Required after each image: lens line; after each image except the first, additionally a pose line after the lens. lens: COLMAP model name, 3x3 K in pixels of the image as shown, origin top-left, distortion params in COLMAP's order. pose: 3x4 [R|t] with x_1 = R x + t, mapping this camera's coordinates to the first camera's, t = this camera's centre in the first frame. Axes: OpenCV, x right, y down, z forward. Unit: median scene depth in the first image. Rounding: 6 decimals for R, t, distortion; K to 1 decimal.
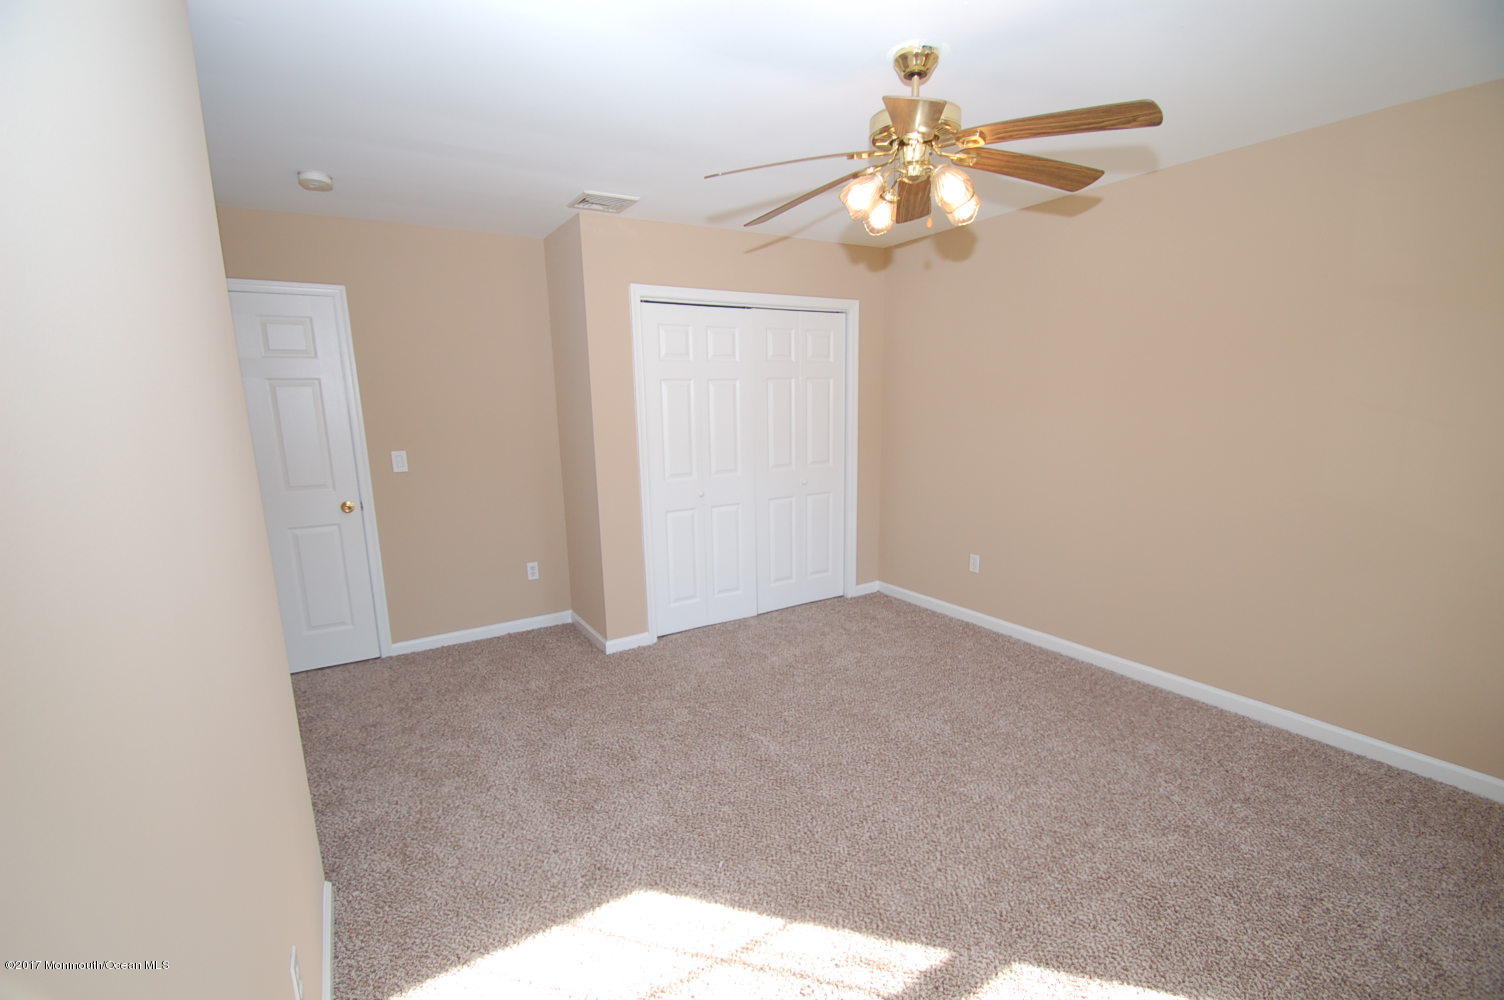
lens RADIAL K [[656.5, 0, 749.7], [0, 656.5, 532.3], [0, 0, 1]] dist [-0.000402, -0.000265]
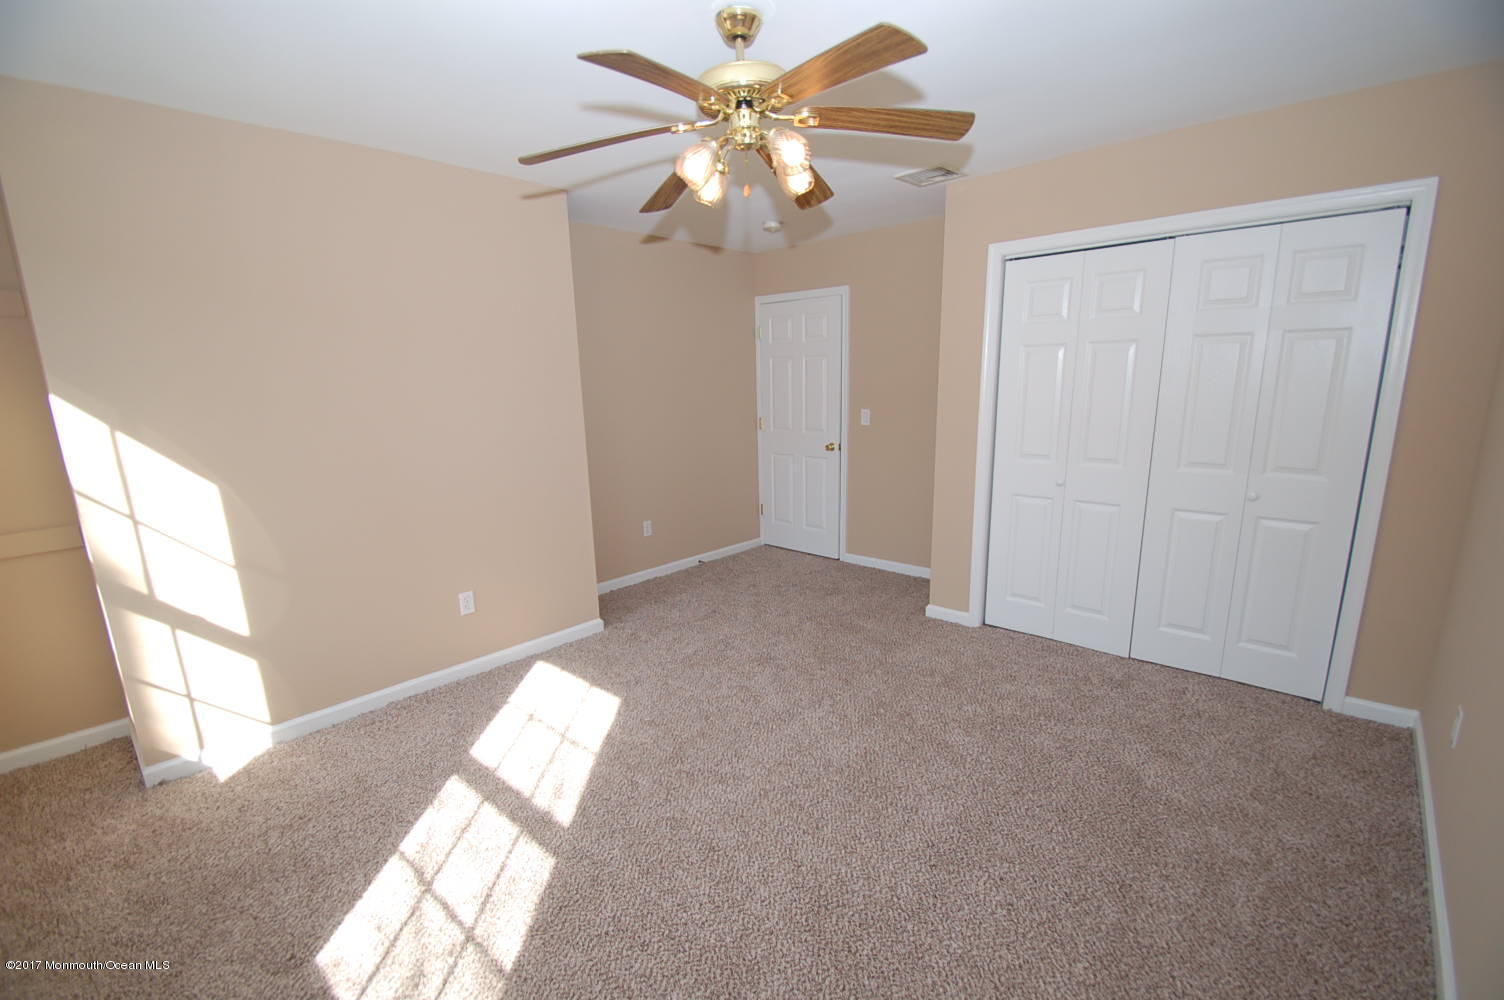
lens RADIAL K [[665.6, 0, 750.4], [0, 665.6, 533.0], [0, 0, 1]] dist [0.032573, -0.000013]
pose [[0.270541, 0.233465, -0.933971, 0.670235], [-0.172596, 0.966193, 0.191524, -0.097285], [0.947111, 0.109385, 0.301690, 0.401113]]
